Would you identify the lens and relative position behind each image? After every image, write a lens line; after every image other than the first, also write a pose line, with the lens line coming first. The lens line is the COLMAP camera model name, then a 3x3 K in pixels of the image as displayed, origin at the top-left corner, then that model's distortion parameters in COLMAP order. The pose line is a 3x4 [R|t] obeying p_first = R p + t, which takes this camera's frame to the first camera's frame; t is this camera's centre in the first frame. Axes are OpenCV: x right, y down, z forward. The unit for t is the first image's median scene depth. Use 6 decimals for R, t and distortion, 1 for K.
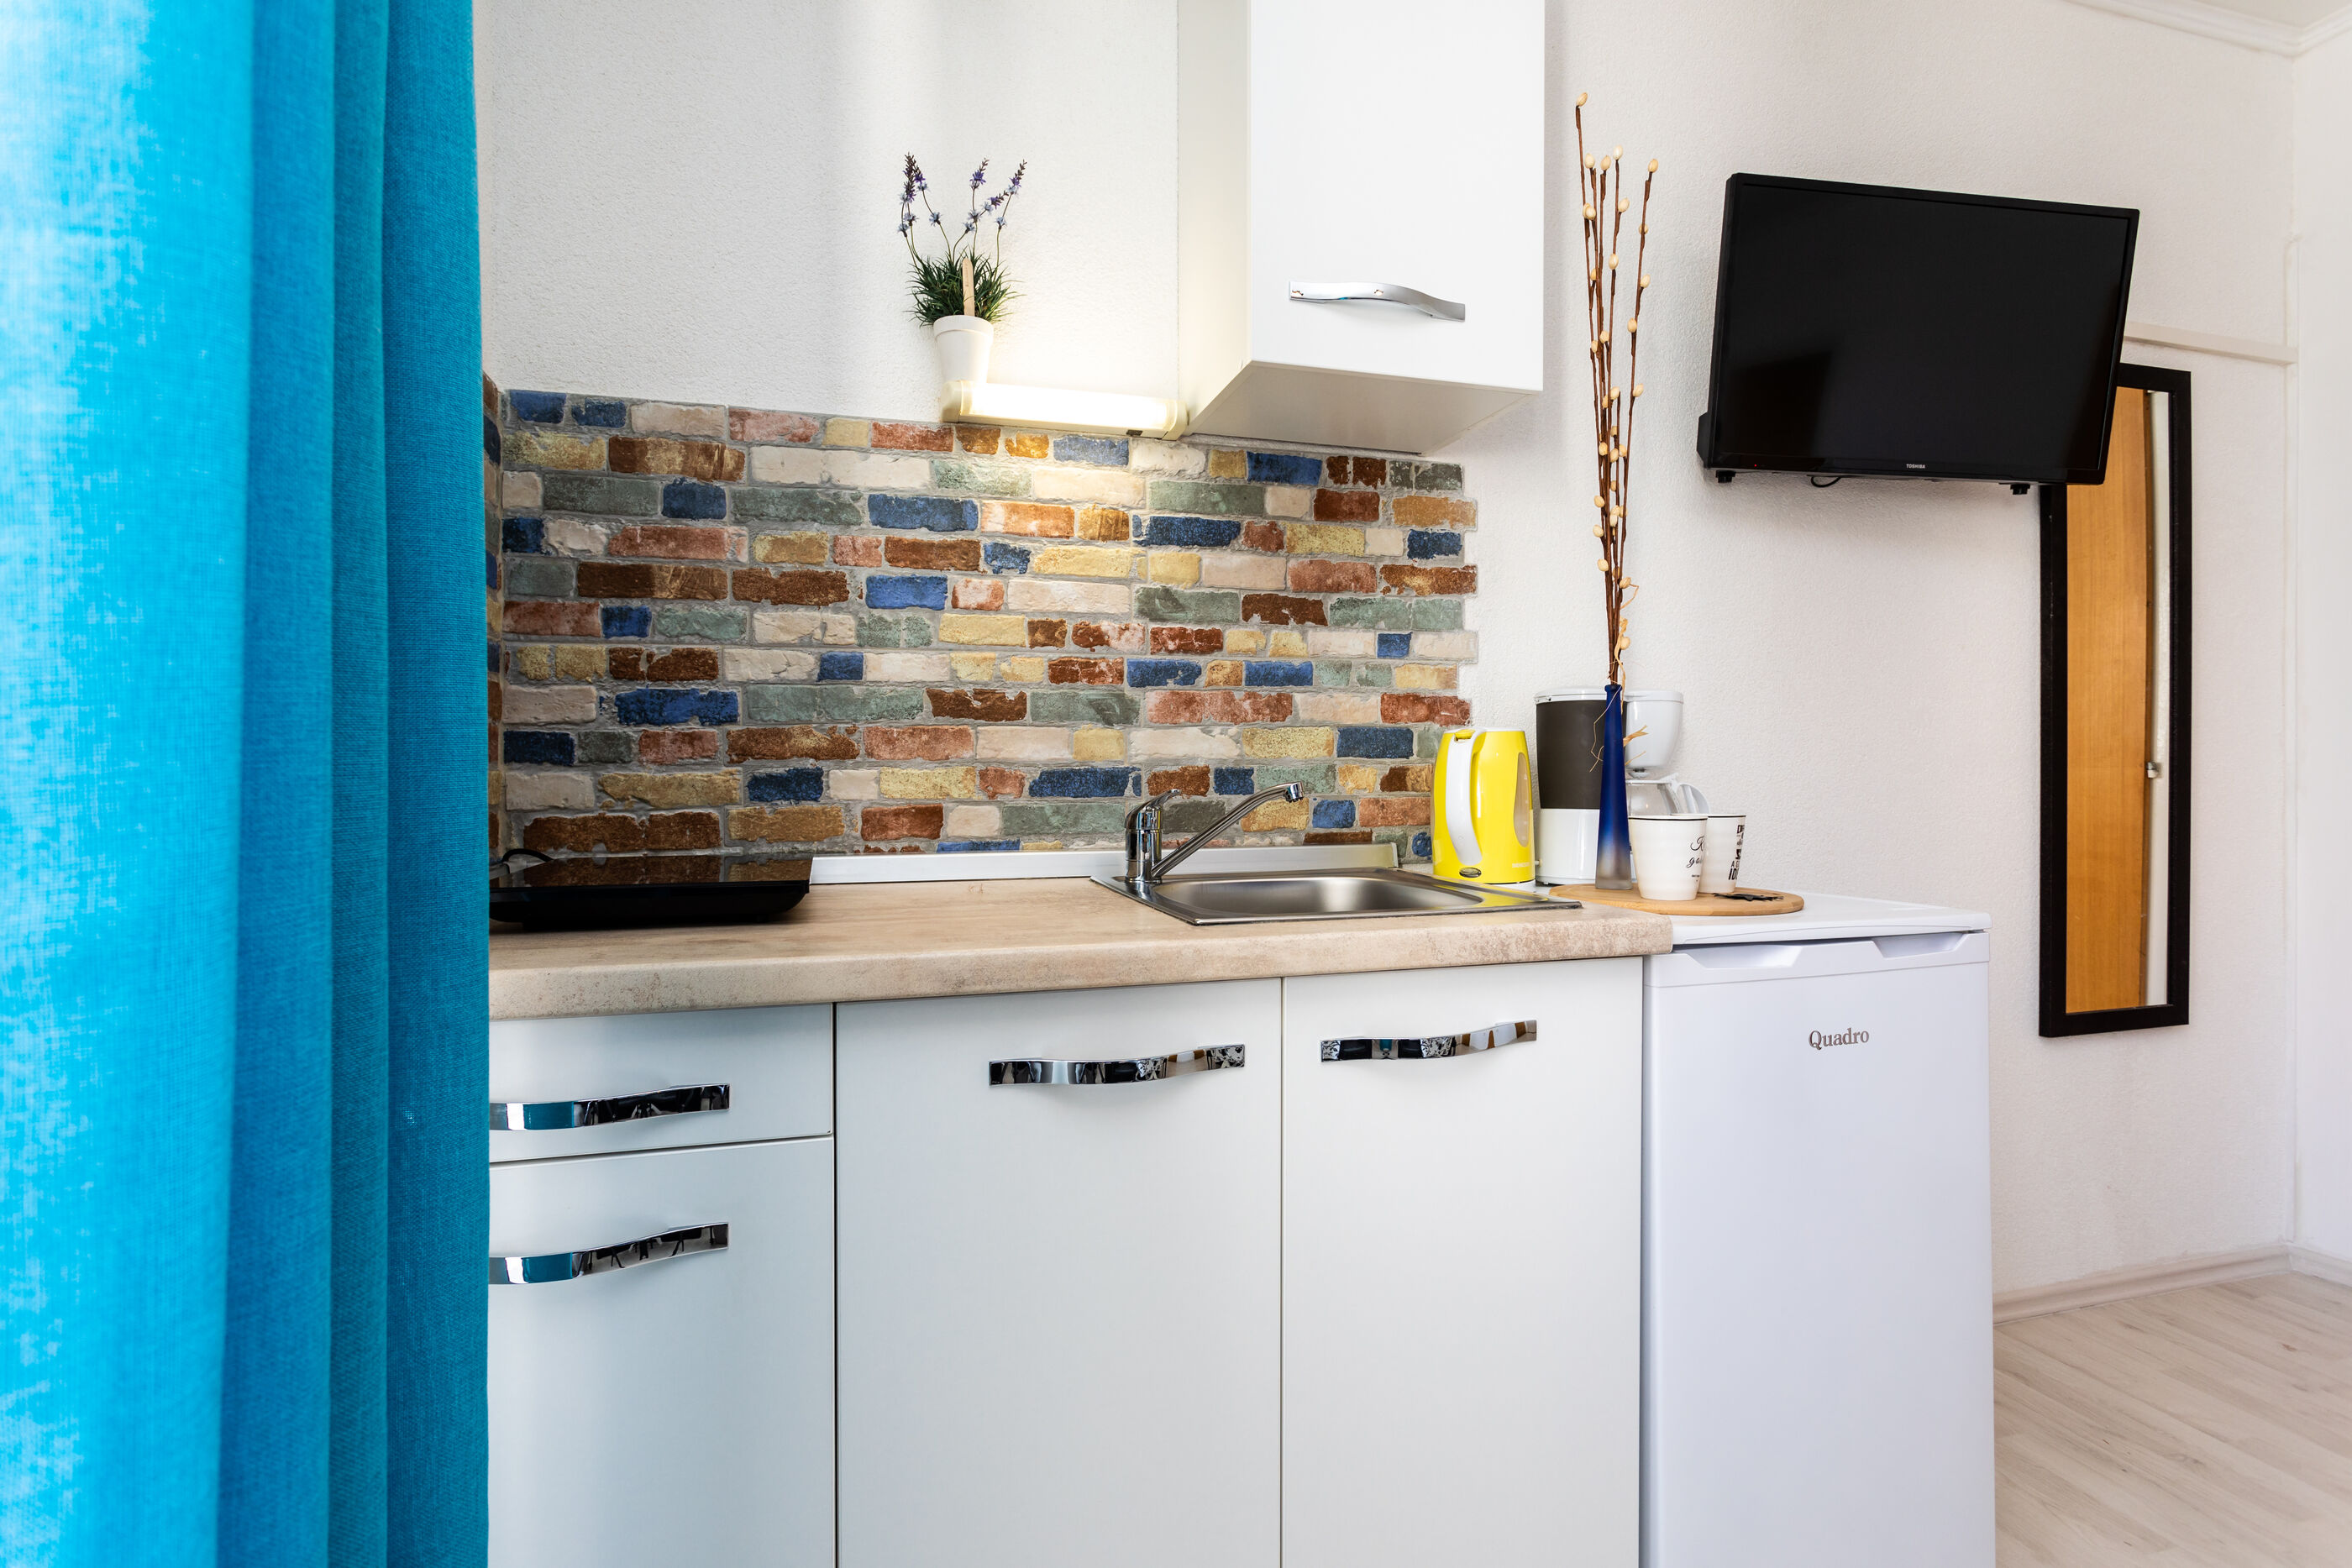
lens RADIAL K [[1112.6, 0, 1176.0], [0, 1112.6, 784.0], [0, 0, 1]] dist [-0.000815, 0.007798]
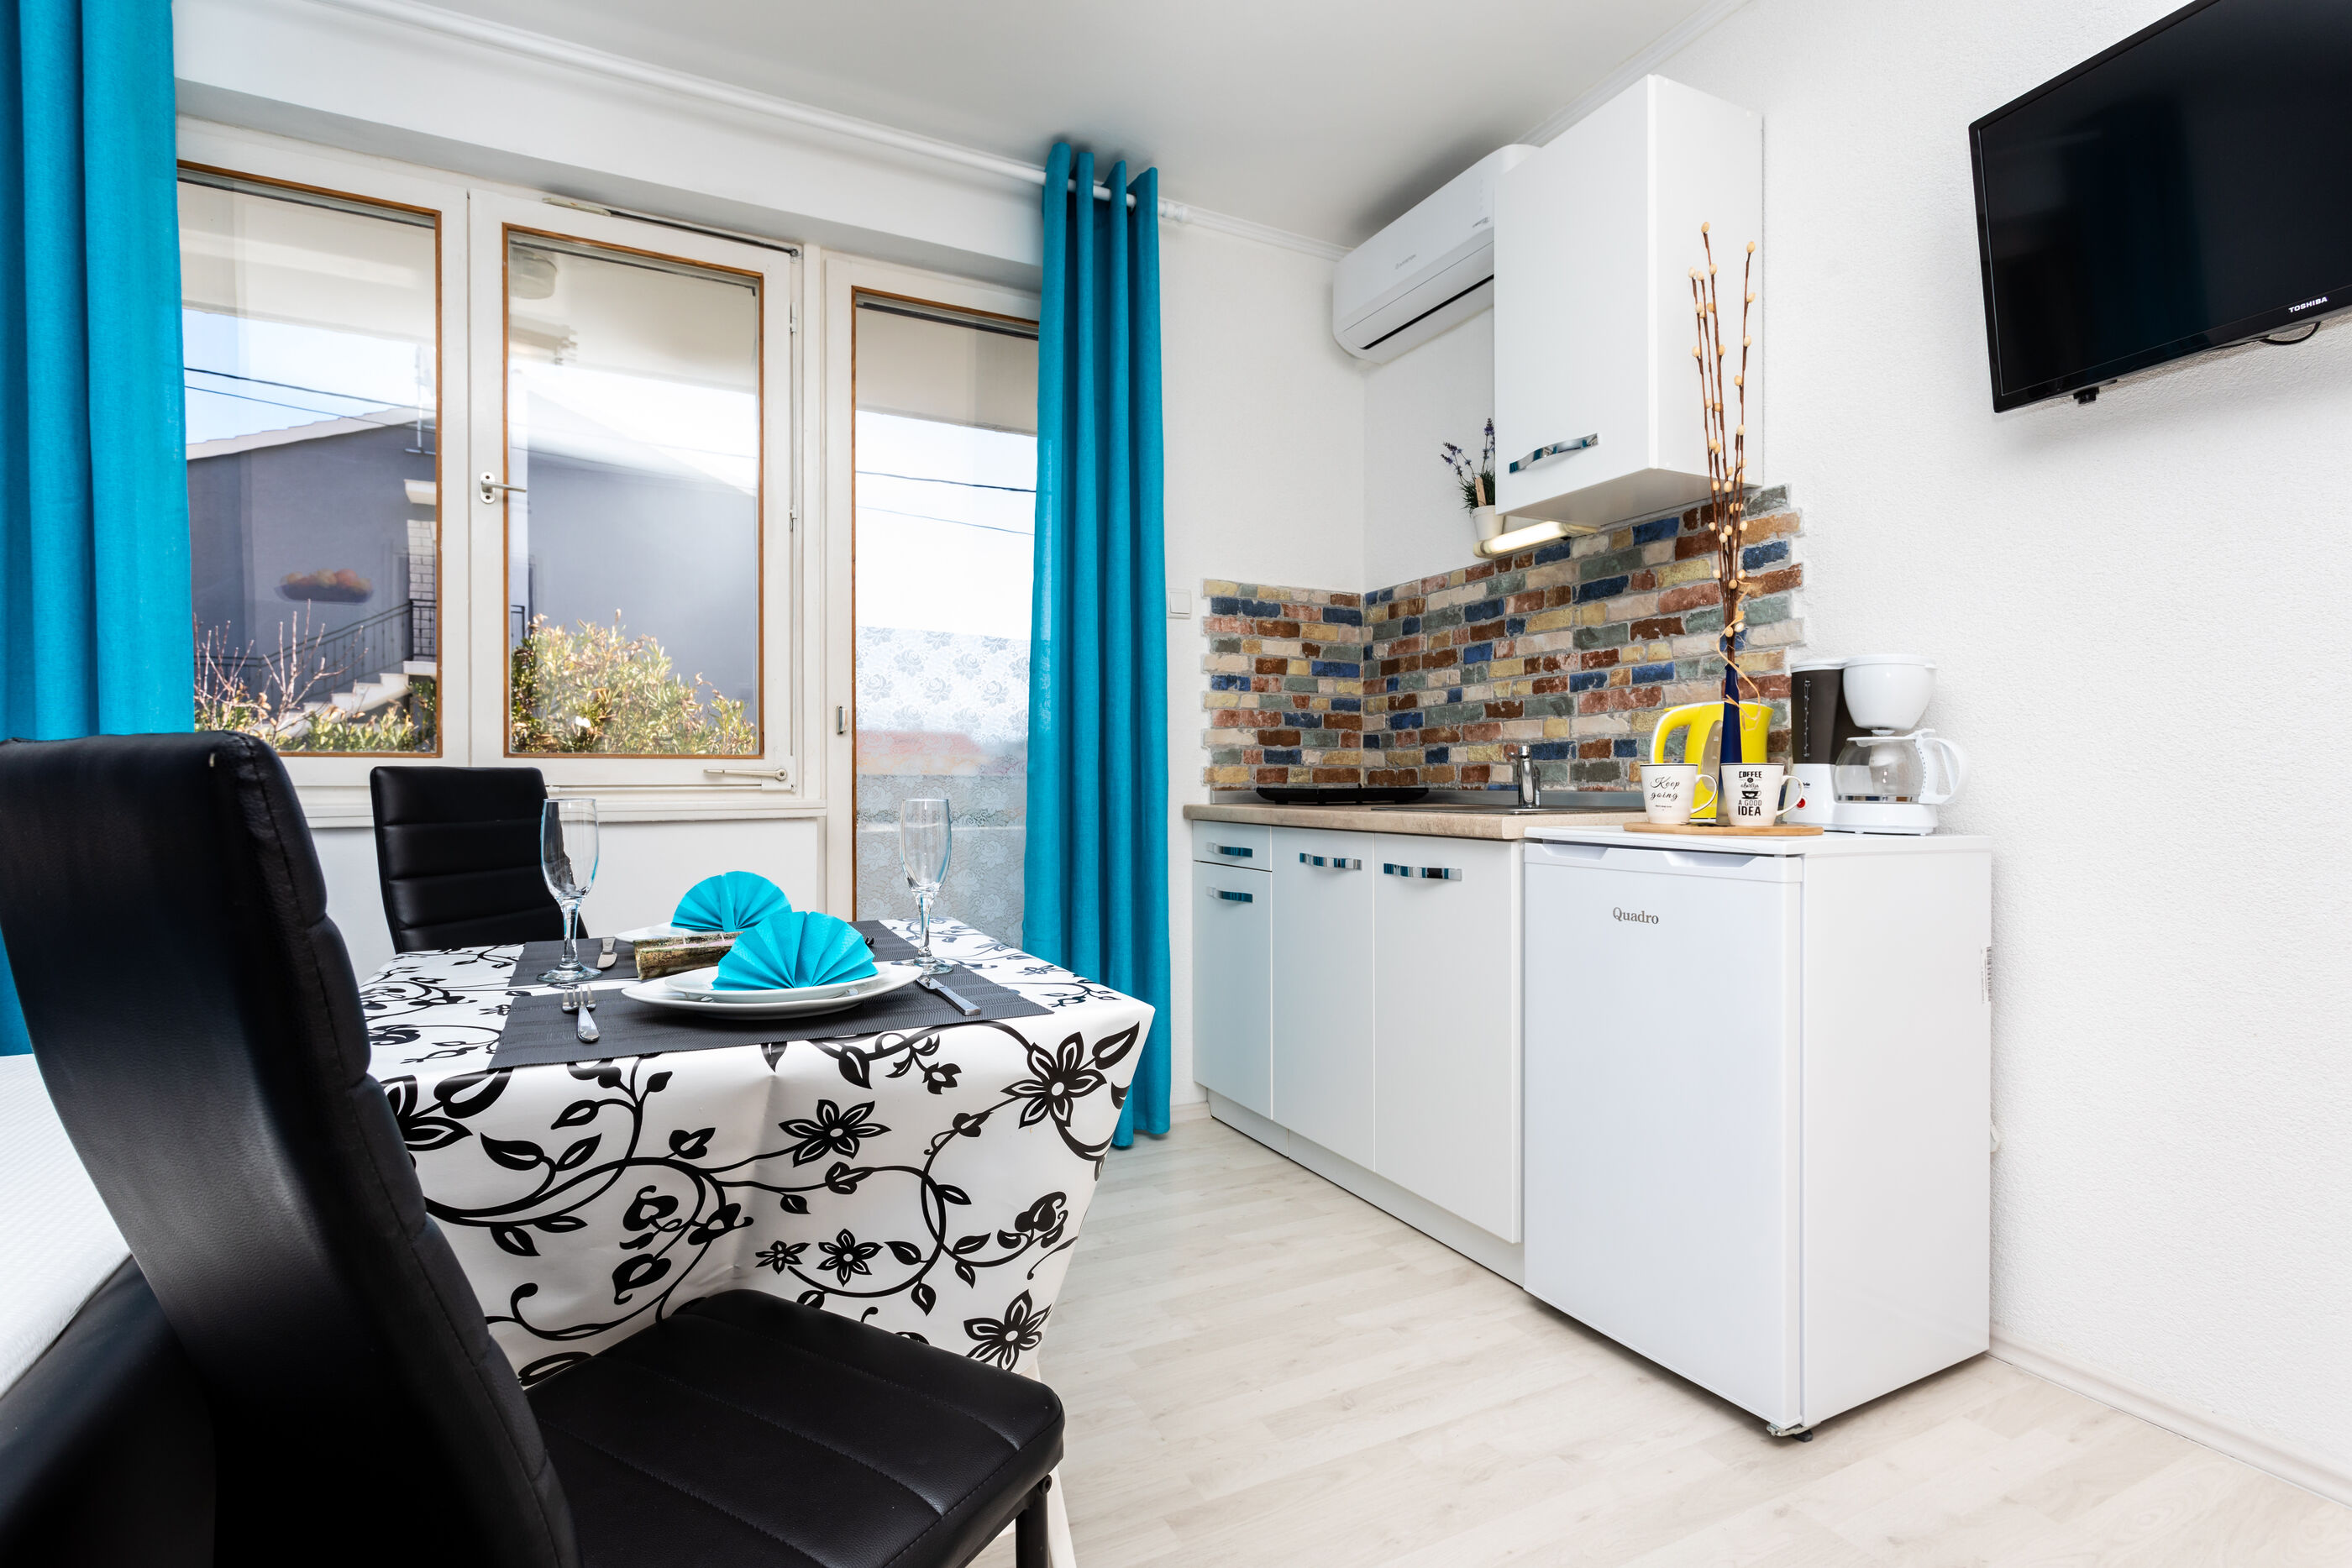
lens RADIAL K [[1112.6, 0, 1176.0], [0, 1112.6, 784.0], [0, 0, 1]] dist [-0.000815, 0.007798]
pose [[0.185461, 0.005308, -0.982637, 1.463955], [-0.006667, 0.999969, 0.004143, 0.045205], [0.982629, 0.005783, 0.185490, 0.128086]]
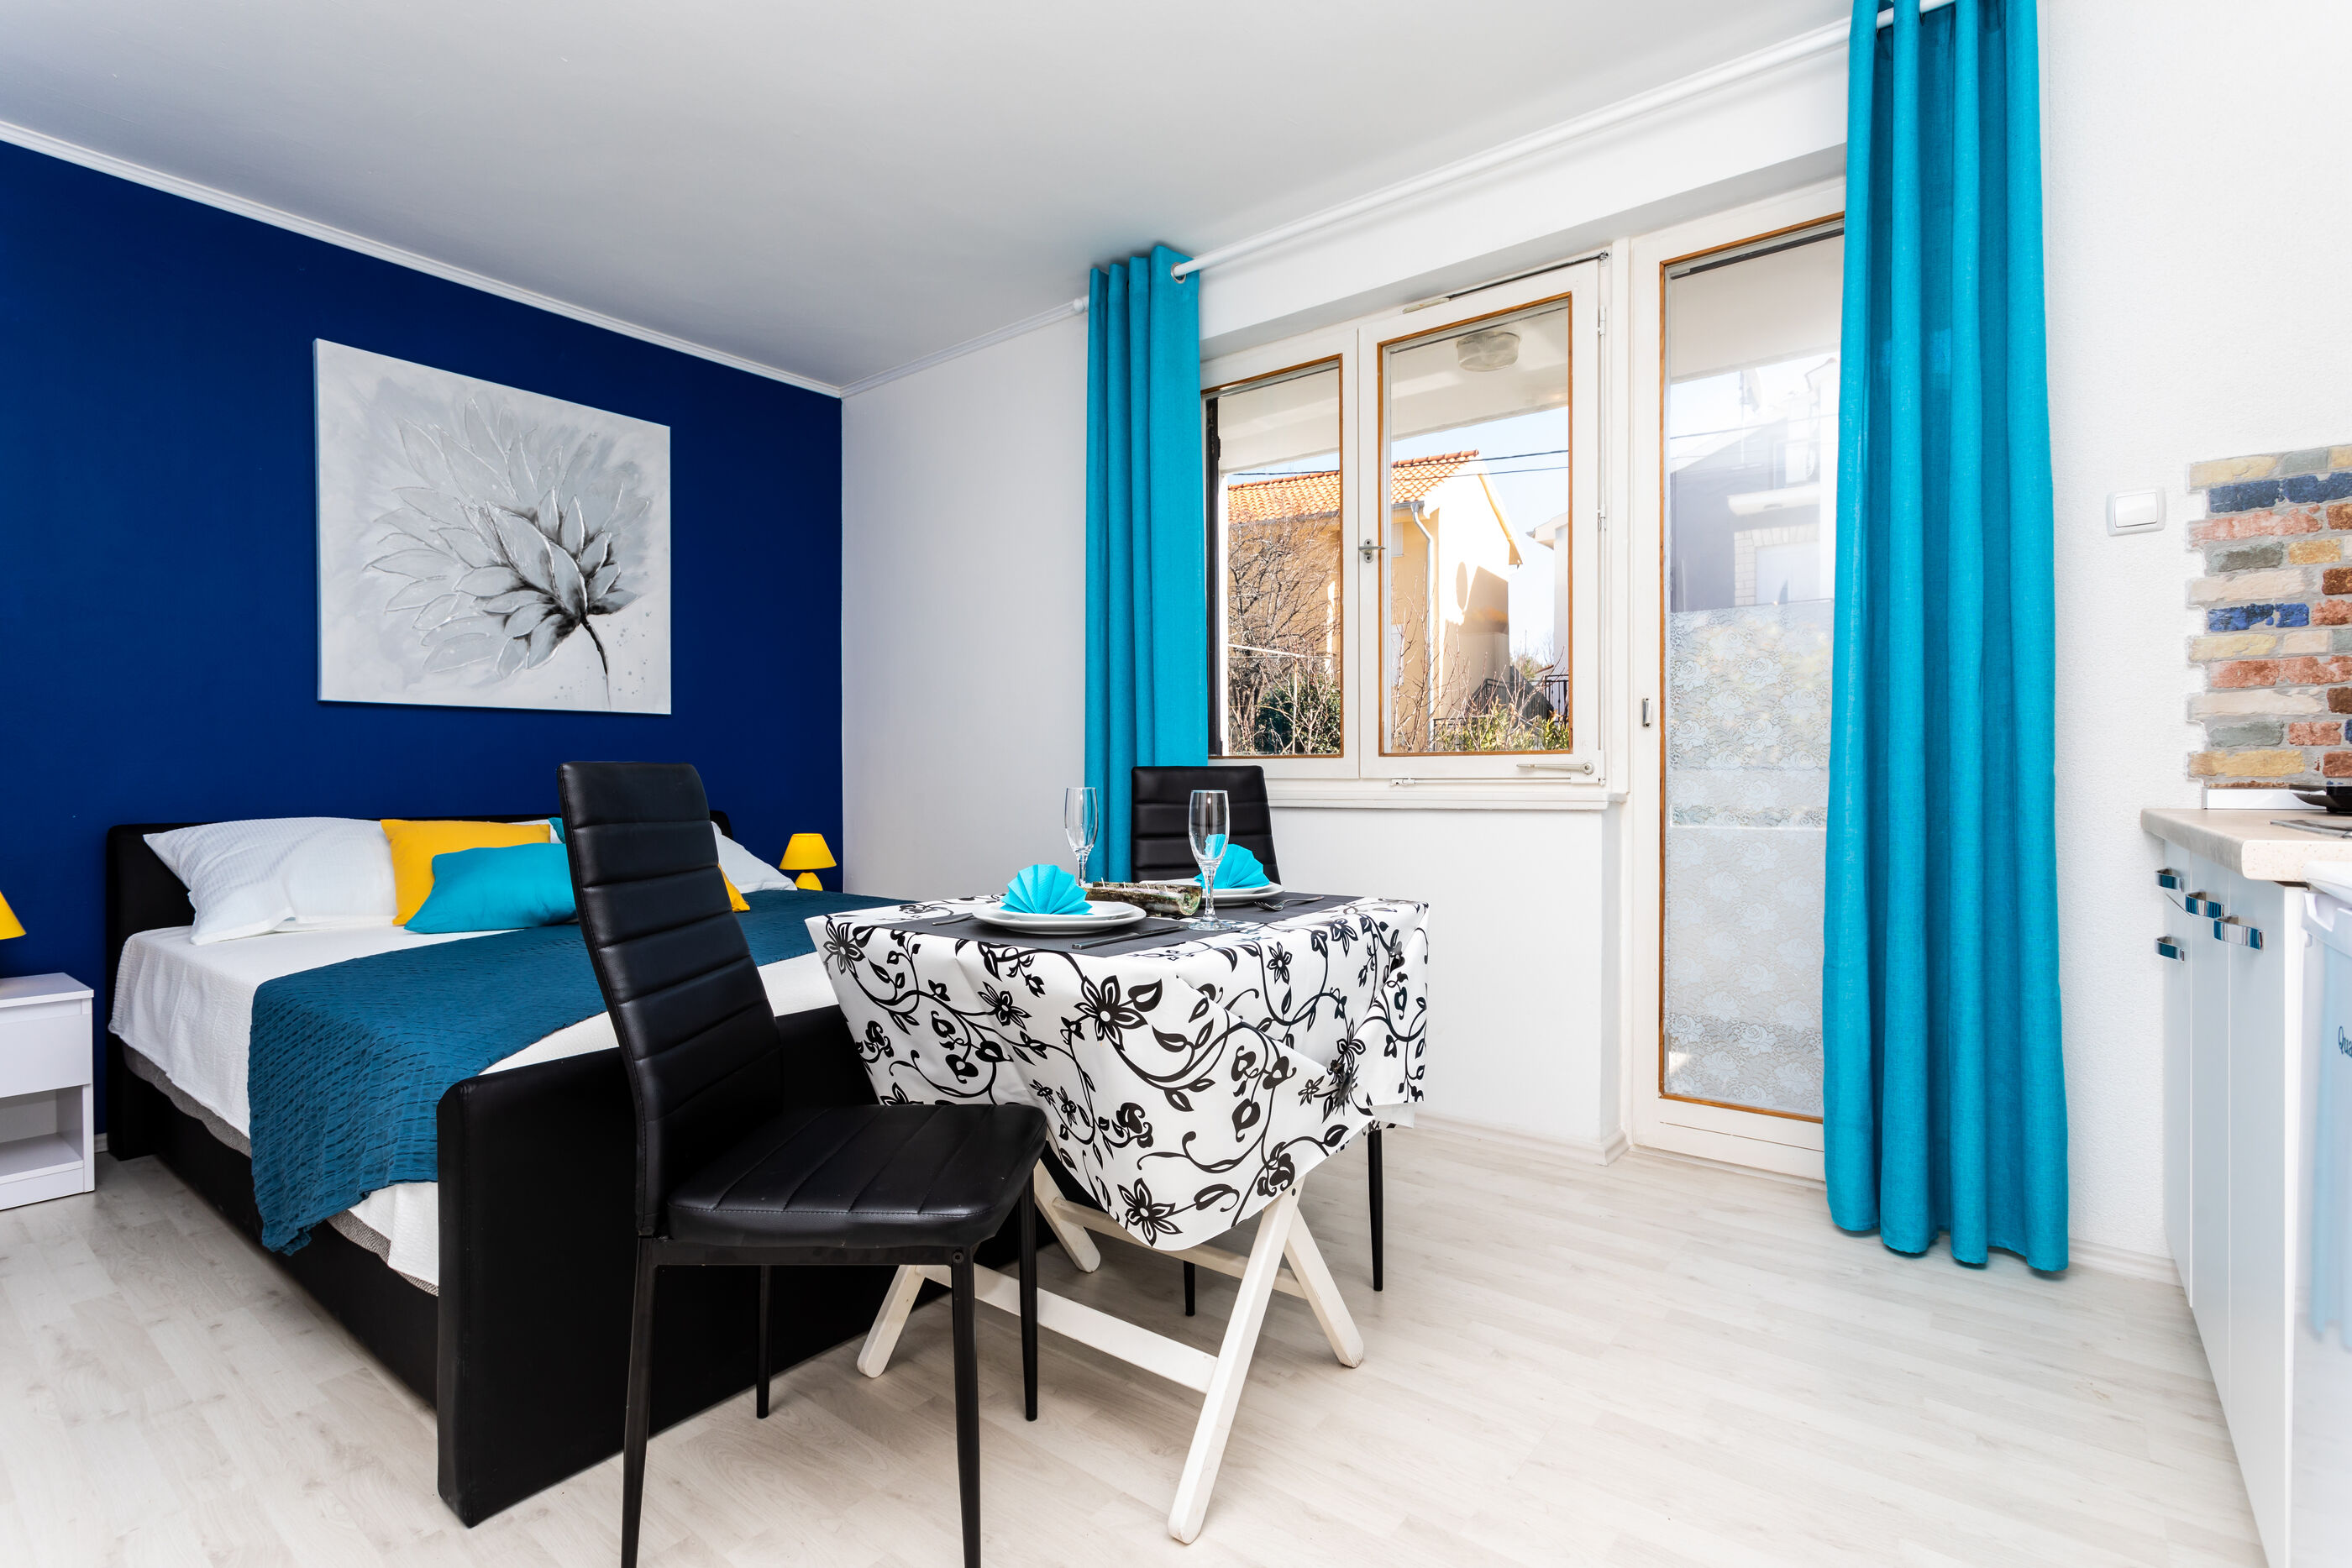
lens RADIAL K [[1104.0, 0, 1126.9], [0, 1104.0, 787.3], [0, 0, 1]] dist [-0.013958, 0.007043]
pose [[-0.818458, 0.011348, -0.574454, 1.275104], [0.000834, 0.999827, 0.018562, 0.039107], [0.574566, 0.014713, -0.818326, 0.865424]]
